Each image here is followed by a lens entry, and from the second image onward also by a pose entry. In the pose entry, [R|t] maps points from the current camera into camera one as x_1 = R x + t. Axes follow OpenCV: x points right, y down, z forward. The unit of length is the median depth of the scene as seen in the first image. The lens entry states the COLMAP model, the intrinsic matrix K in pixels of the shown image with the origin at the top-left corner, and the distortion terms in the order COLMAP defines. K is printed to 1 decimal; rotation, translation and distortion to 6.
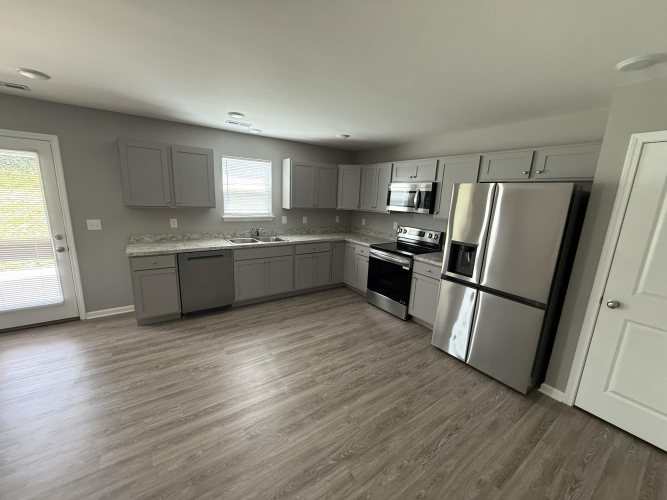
lens RADIAL K [[262.9, 0, 333.5], [0, 262.9, 250.0], [0, 0, 1]] dist [0.000448, 0.000054]
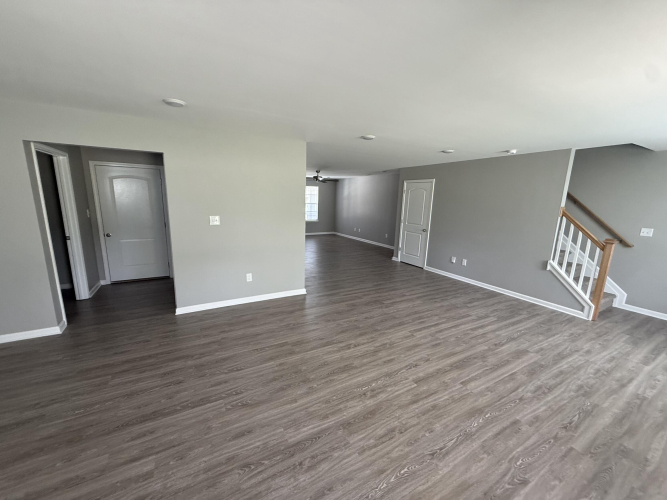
lens RADIAL K [[262.9, 0, 333.5], [0, 262.9, 250.0], [0, 0, 1]] dist [0.000448, 0.000054]
pose [[-0.992699, -0.090292, 0.079980, -0.807968], [-0.051622, 0.917298, 0.394842, -0.199463], [-0.109017, 0.387830, -0.915261, 0.787105]]
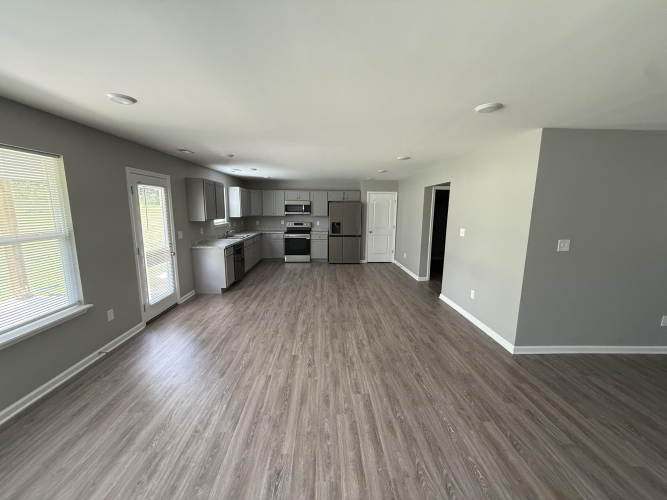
lens RADIAL K [[262.9, 0, 333.5], [0, 262.9, 250.0], [0, 0, 1]] dist [0.000448, 0.000054]
pose [[0.537752, -0.170761, 0.825629, -1.670335], [0.185947, 0.979182, 0.081408, 0.024479], [-0.822342, 0.109746, 0.558309, -0.489231]]
